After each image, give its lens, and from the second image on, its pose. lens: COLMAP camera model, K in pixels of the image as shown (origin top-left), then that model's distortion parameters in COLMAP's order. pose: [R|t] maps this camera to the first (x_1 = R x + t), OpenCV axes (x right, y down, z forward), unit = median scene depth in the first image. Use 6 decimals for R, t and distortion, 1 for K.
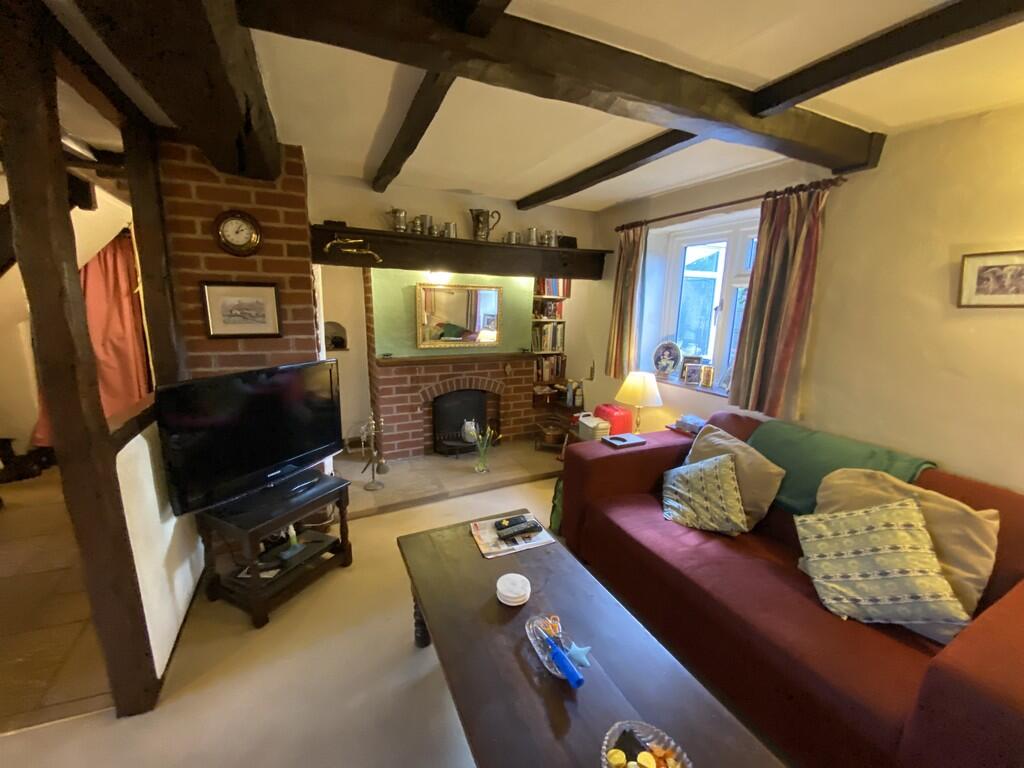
lens RADIAL K [[417.4, 0, 502.3], [0, 417.4, 388.8], [0, 0, 1]] dist [0.011063, -0.019094]
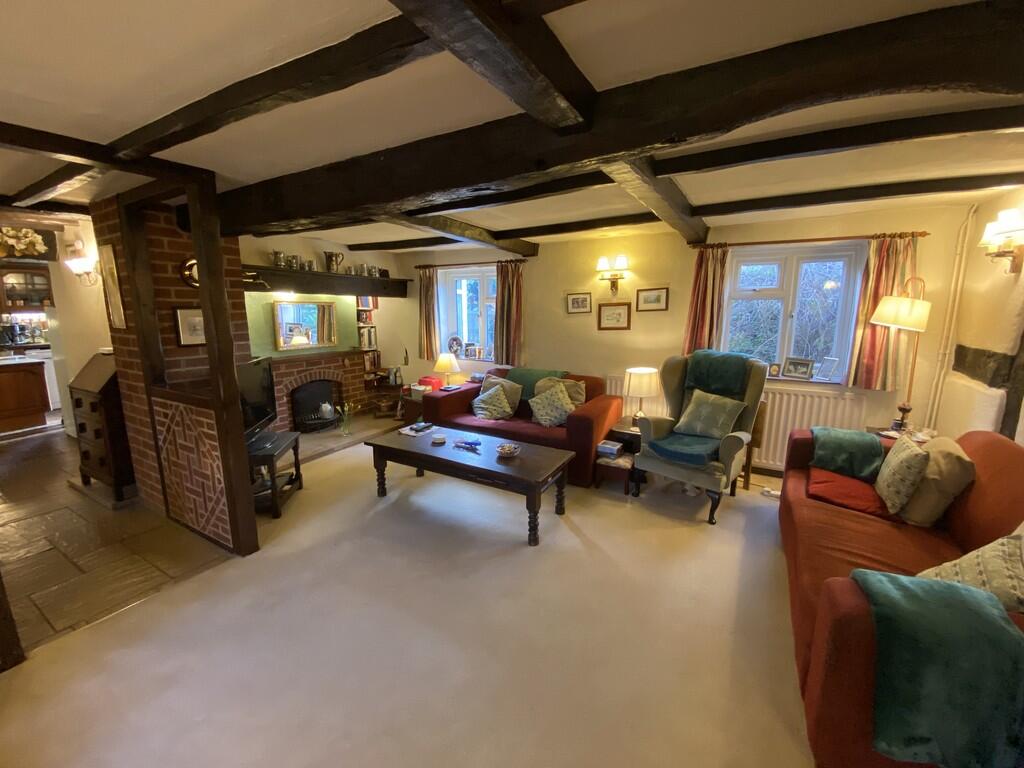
lens RADIAL K [[414.7, 0, 512.0], [0, 414.7, 384.0], [0, 0, 1]] dist [0.043180, -0.034379]
pose [[0.814099, -0.120375, 0.568113, -0.509446], [0.130994, 0.991133, 0.022295, 0.096808], [-0.565759, 0.056269, 0.822648, -0.648911]]
